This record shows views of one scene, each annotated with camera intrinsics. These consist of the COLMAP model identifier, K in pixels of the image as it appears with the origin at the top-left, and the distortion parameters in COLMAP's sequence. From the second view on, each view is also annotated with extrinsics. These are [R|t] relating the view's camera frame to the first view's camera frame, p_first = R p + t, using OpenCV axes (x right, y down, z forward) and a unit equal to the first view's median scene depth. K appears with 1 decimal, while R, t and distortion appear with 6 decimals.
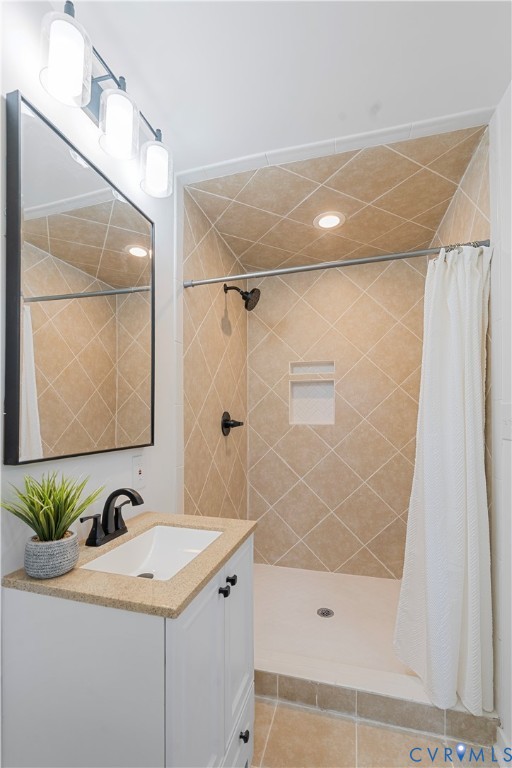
lens RADIAL K [[352.8, 0, 252.1], [0, 352.8, 414.9], [0, 0, 1]] dist [-0.001334, -0.000043]
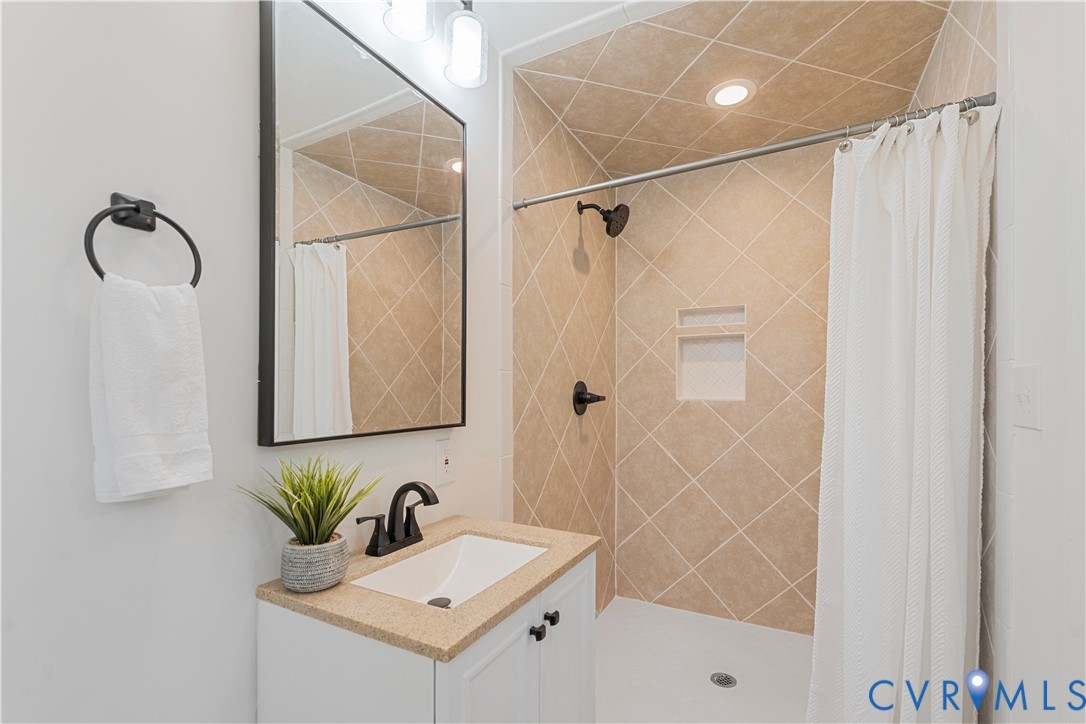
lens RADIAL K [[490.7, 0, 546.1], [0, 490.7, 391.3], [0, 0, 1]] dist [-0.002375, -0.000486]
pose [[0.979589, 0.002890, -0.200990, 0.070728], [-0.001450, 0.999972, 0.007310, 0.004558], [0.201006, -0.006869, 0.979566, 0.021998]]
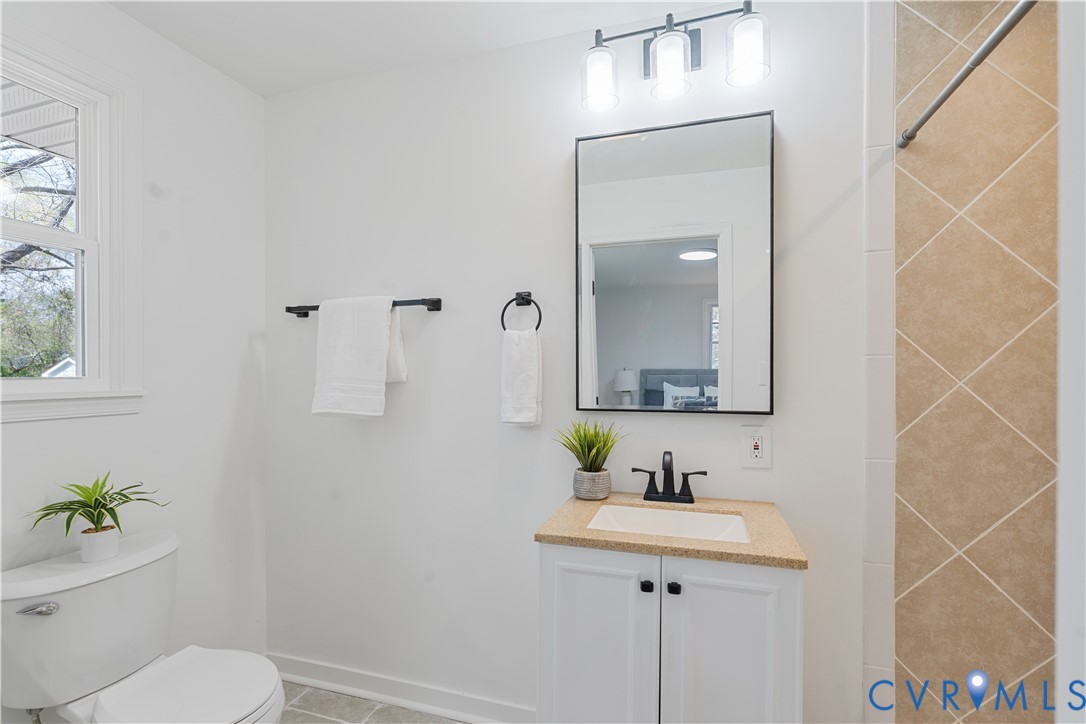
lens RADIAL K [[498.8, 0, 541.3], [0, 498.8, 371.8], [0, 0, 1]] dist [-0.001334, -0.000043]
pose [[-0.029335, 0.007560, -0.999541, 0.588796], [0.007688, 0.999944, 0.007338, -0.011504], [0.999540, -0.007469, -0.029392, 0.415457]]
